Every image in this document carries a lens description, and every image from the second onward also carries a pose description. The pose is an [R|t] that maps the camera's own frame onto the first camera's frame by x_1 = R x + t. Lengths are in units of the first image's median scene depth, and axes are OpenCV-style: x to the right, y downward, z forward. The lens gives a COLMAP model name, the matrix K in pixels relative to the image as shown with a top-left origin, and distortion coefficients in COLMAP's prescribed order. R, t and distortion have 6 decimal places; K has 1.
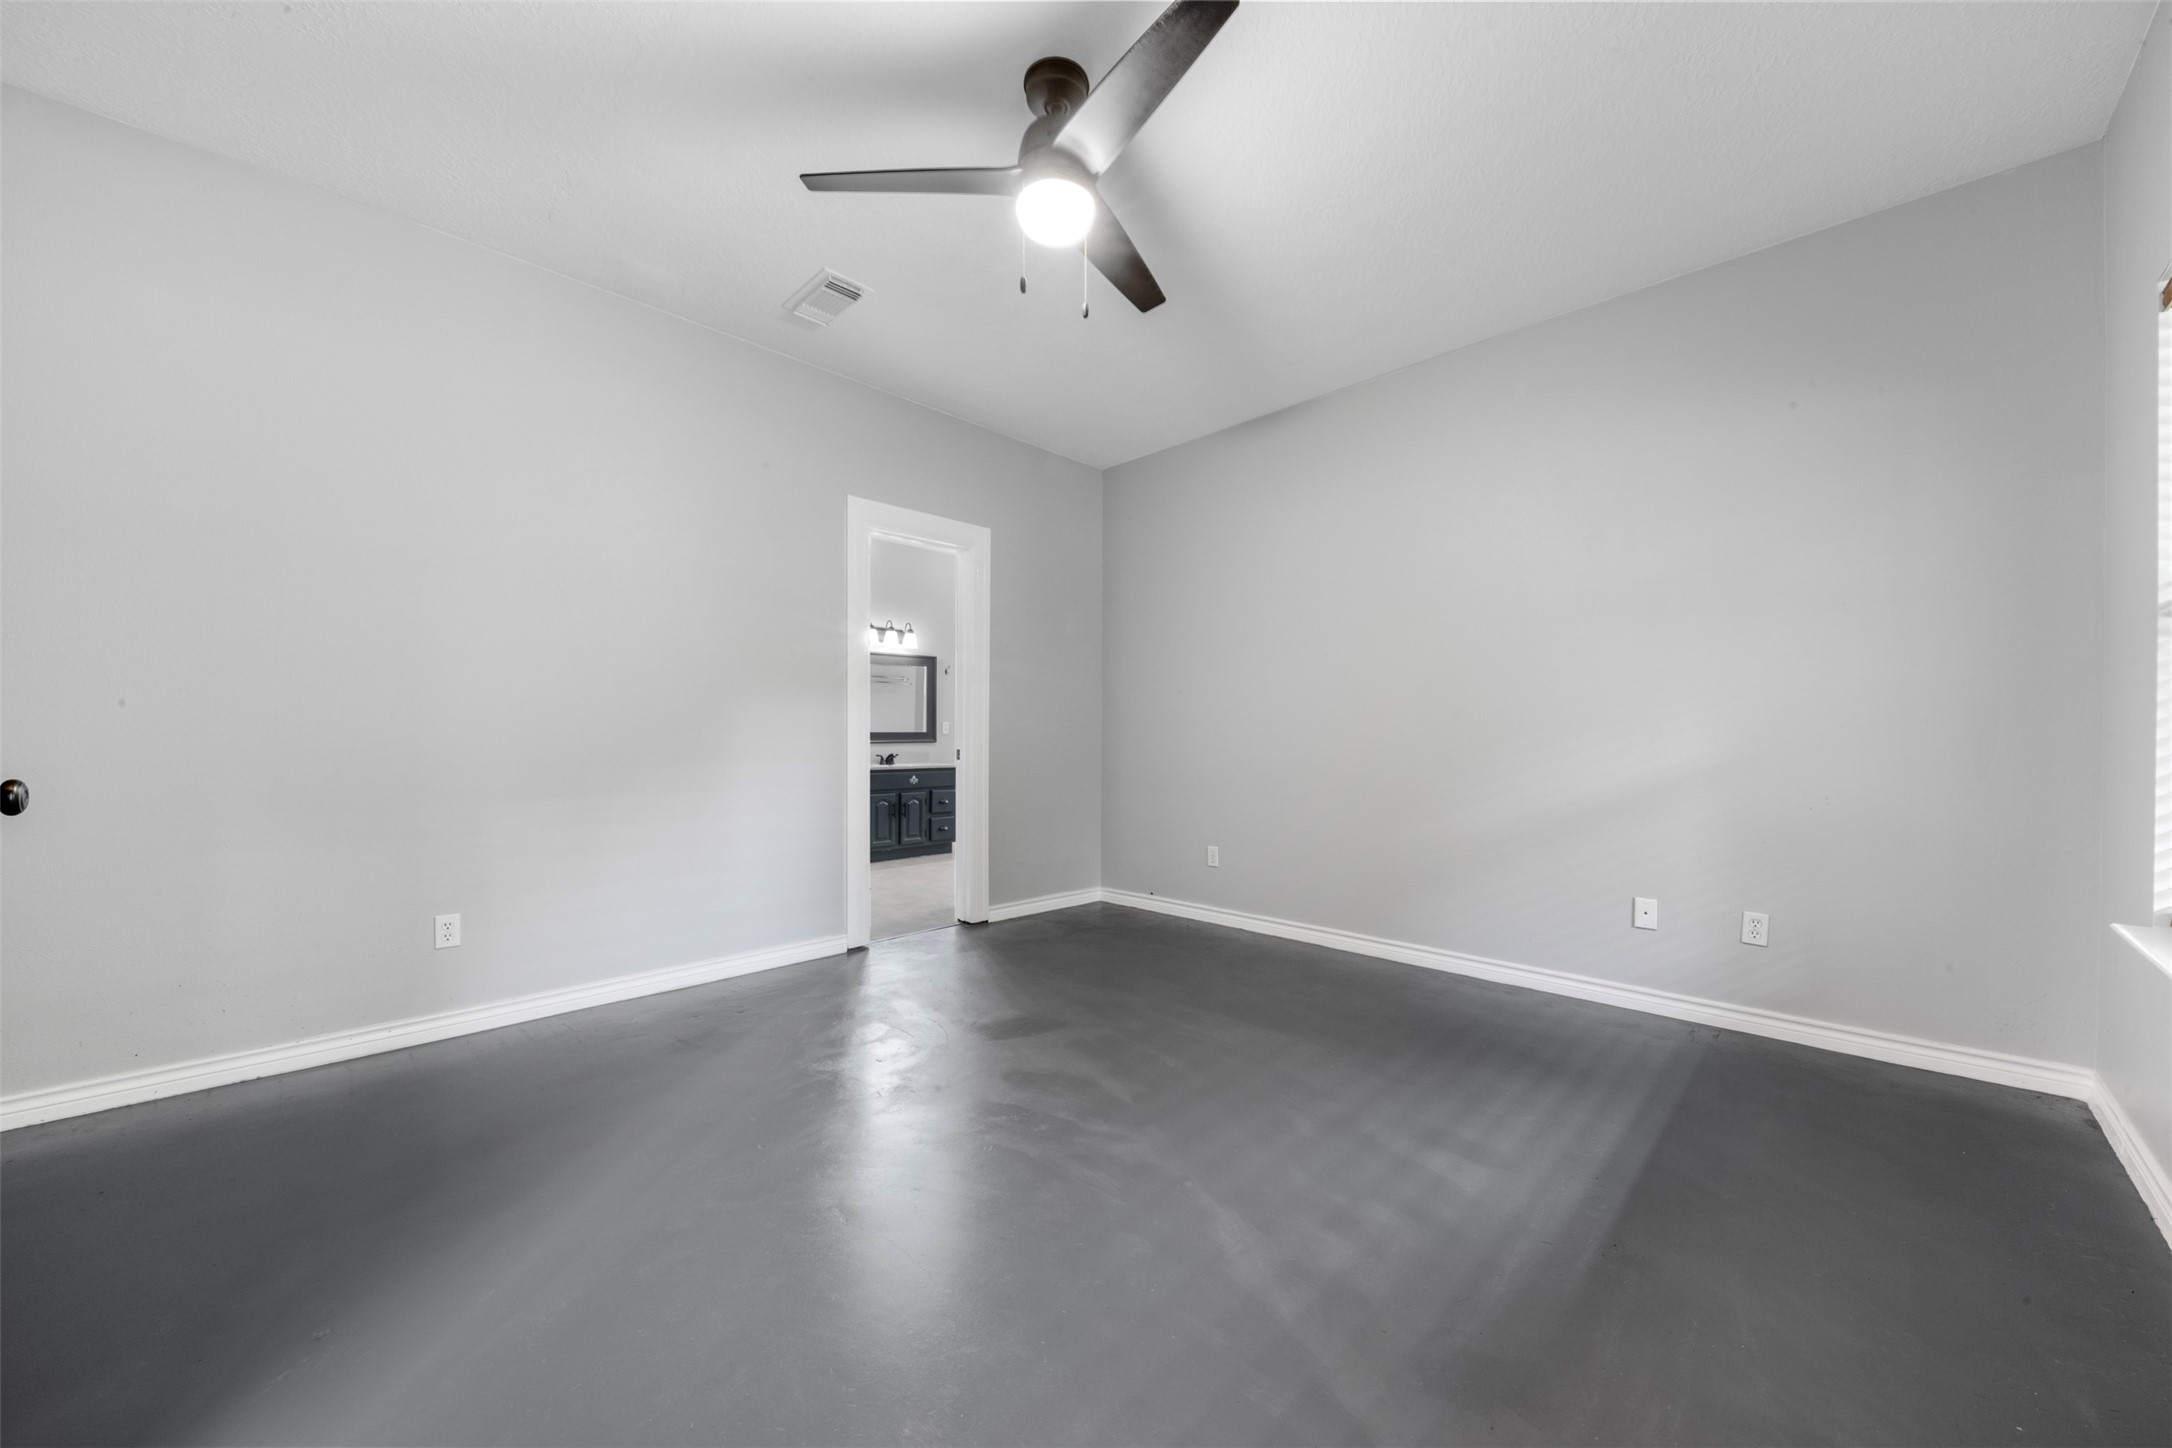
lens RADIAL K [[798.3, 0, 1080.4], [0, 798.3, 741.3], [0, 0, 1]] dist [-0.004181, -0.000657]
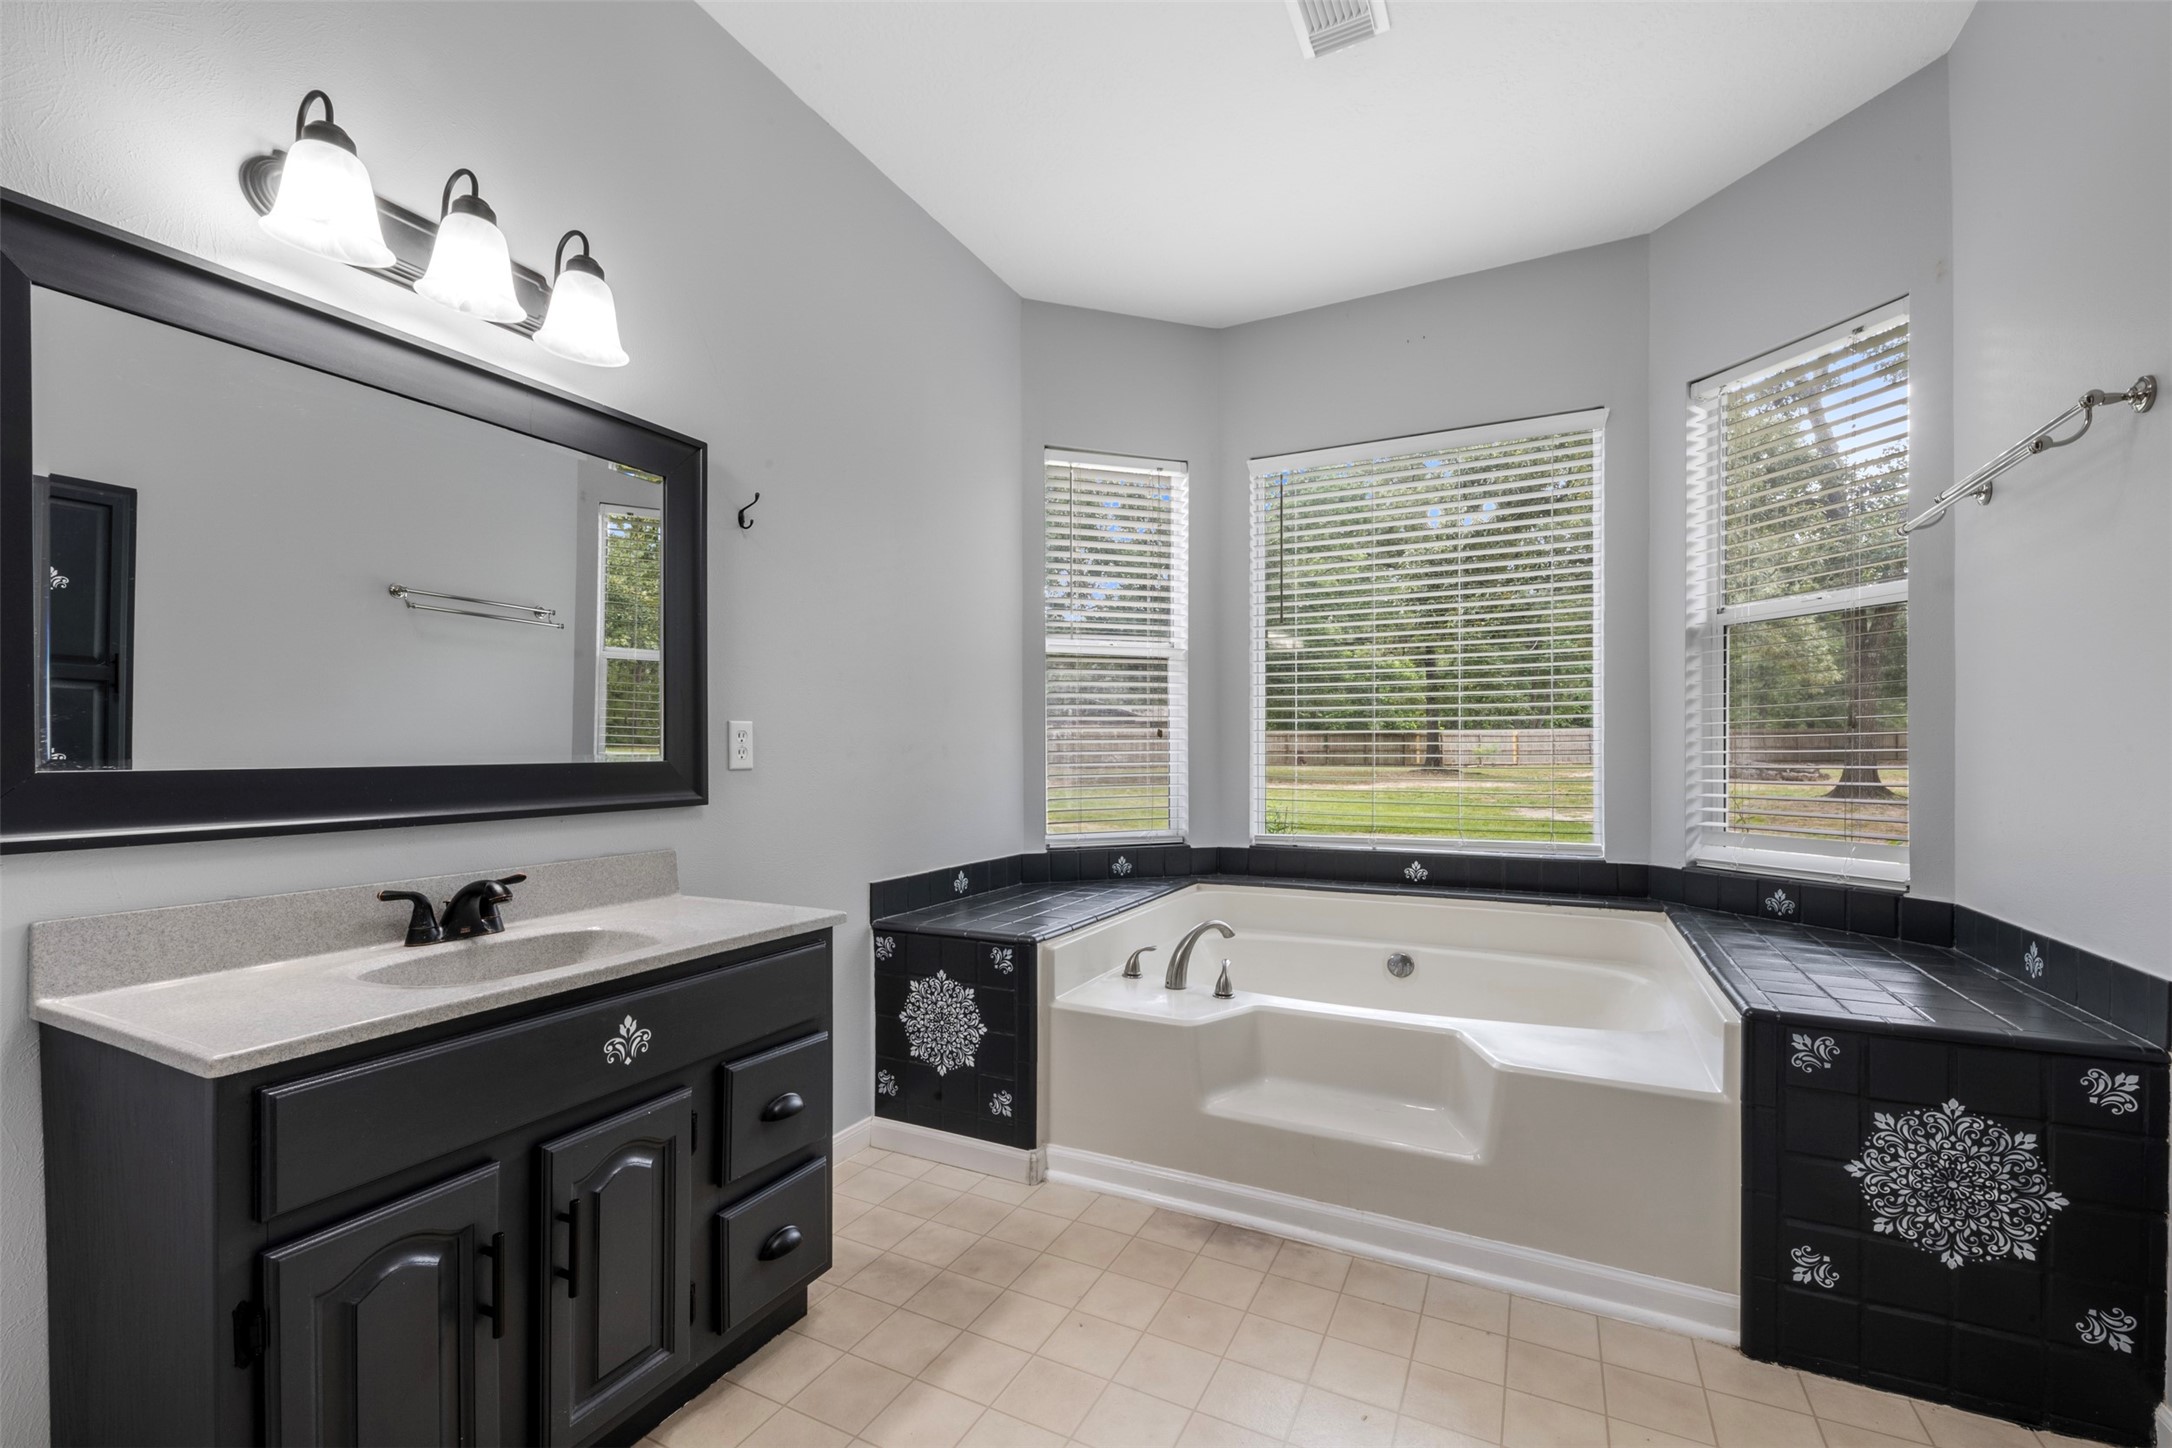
lens RADIAL K [[917.7, 0, 1104.1], [0, 917.7, 746.1], [0, 0, 1]] dist [0.004856, -0.001688]
pose [[0.942302, -0.009671, 0.334624, -0.262065], [0.016336, 0.999720, -0.017111, -0.015847], [-0.334365, 0.021590, 0.942196, 1.148169]]
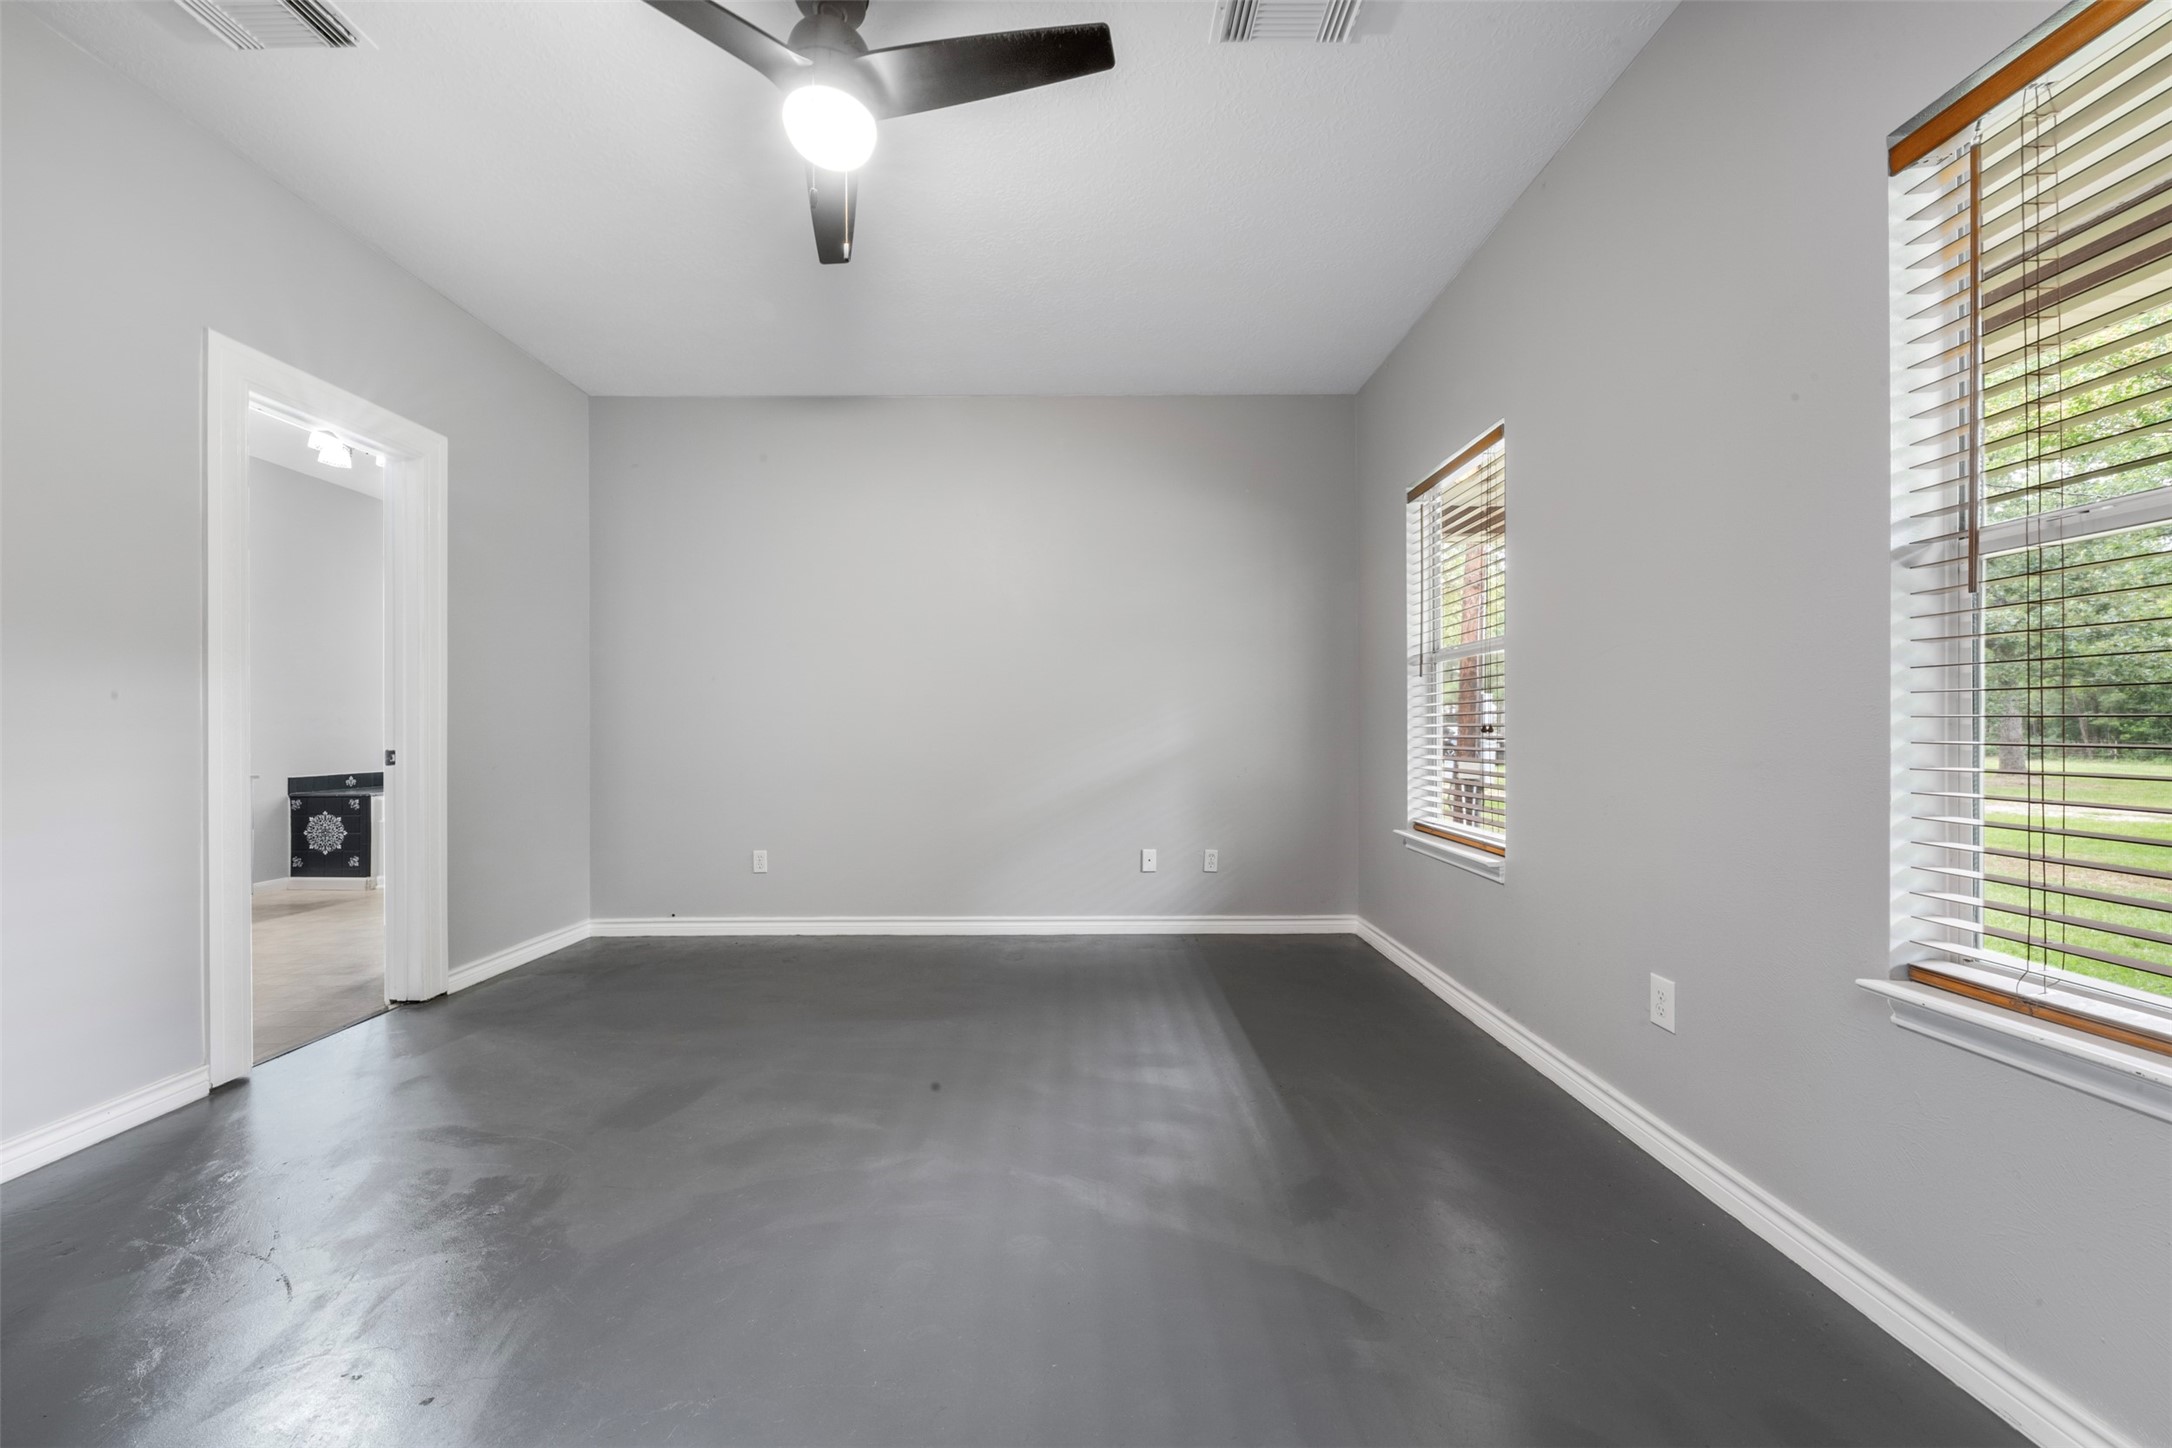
lens RADIAL K [[798.3, 0, 1096.2], [0, 798.3, 728.6], [0, 0, 1]] dist [-0.004181, -0.000657]
pose [[0.690348, -0.004484, 0.723463, -0.232975], [0.007184, 0.999974, -0.000657, -0.003954], [-0.723442, 0.005651, 0.690363, 0.097863]]
